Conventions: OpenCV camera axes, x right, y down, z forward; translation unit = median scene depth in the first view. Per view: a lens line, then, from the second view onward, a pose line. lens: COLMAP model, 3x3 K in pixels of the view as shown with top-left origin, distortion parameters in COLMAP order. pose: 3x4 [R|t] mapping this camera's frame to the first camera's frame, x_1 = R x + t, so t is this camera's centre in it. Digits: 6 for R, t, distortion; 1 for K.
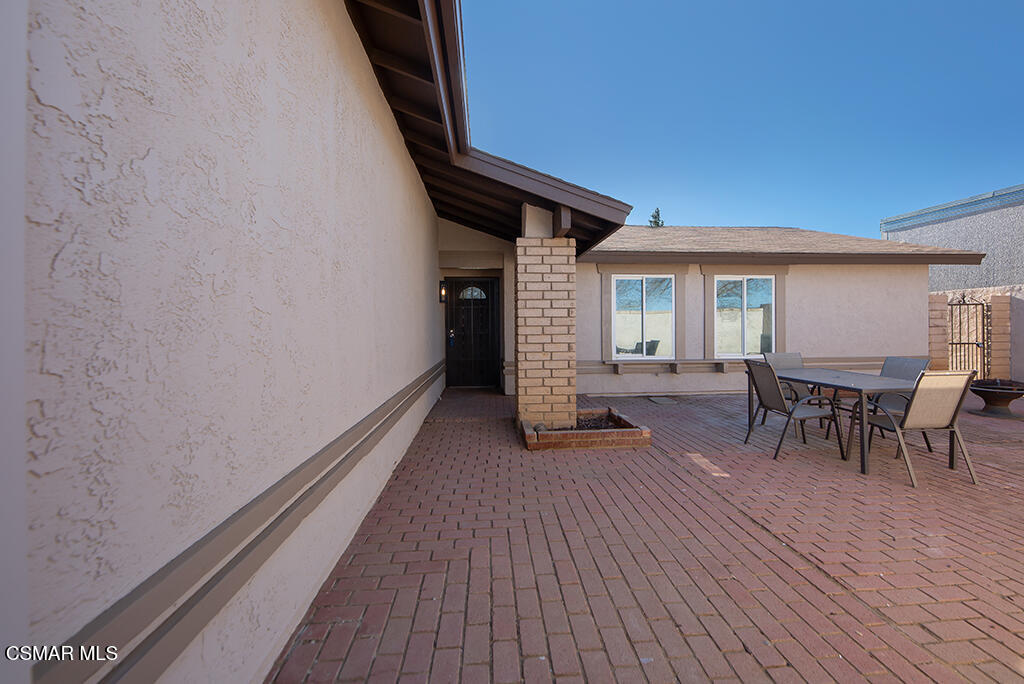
lens RADIAL K [[372.8, 0, 516.7], [0, 372.8, 325.1], [0, 0, 1]] dist [0.000650, 0.000016]
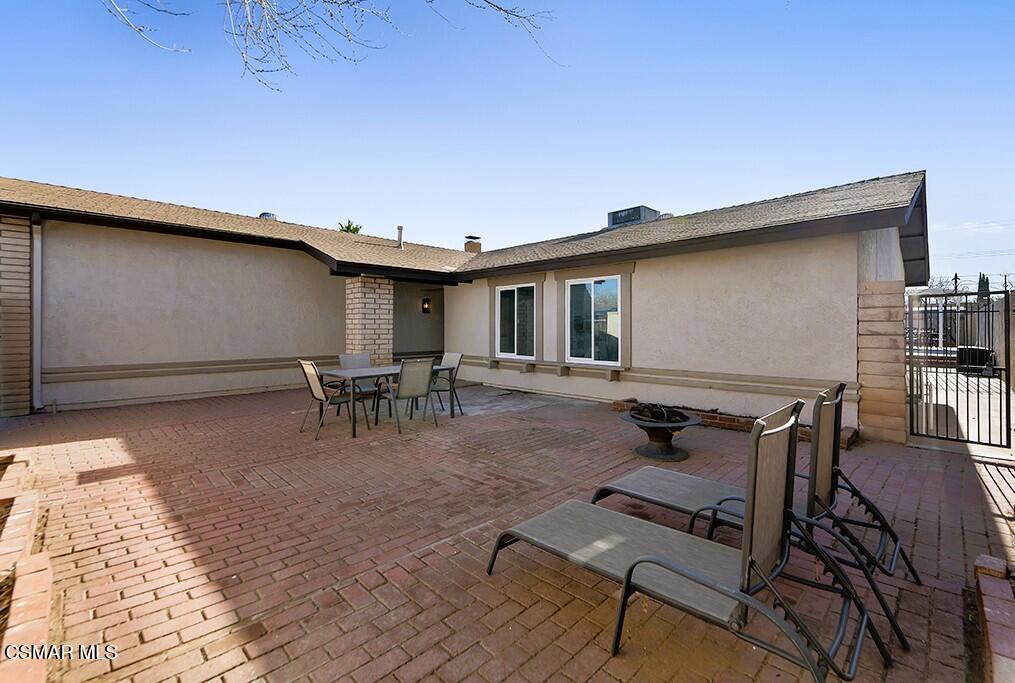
lens RADIAL K [[430.0, 0, 506.9], [0, 430.0, 333.0], [0, 0, 1]] dist [0.000052, 0.000008]
pose [[0.650137, 0.014894, -0.759671, 1.321081], [-0.008645, 0.999888, 0.012205, -0.002108], [0.759767, -0.001367, 0.650194, 0.112682]]
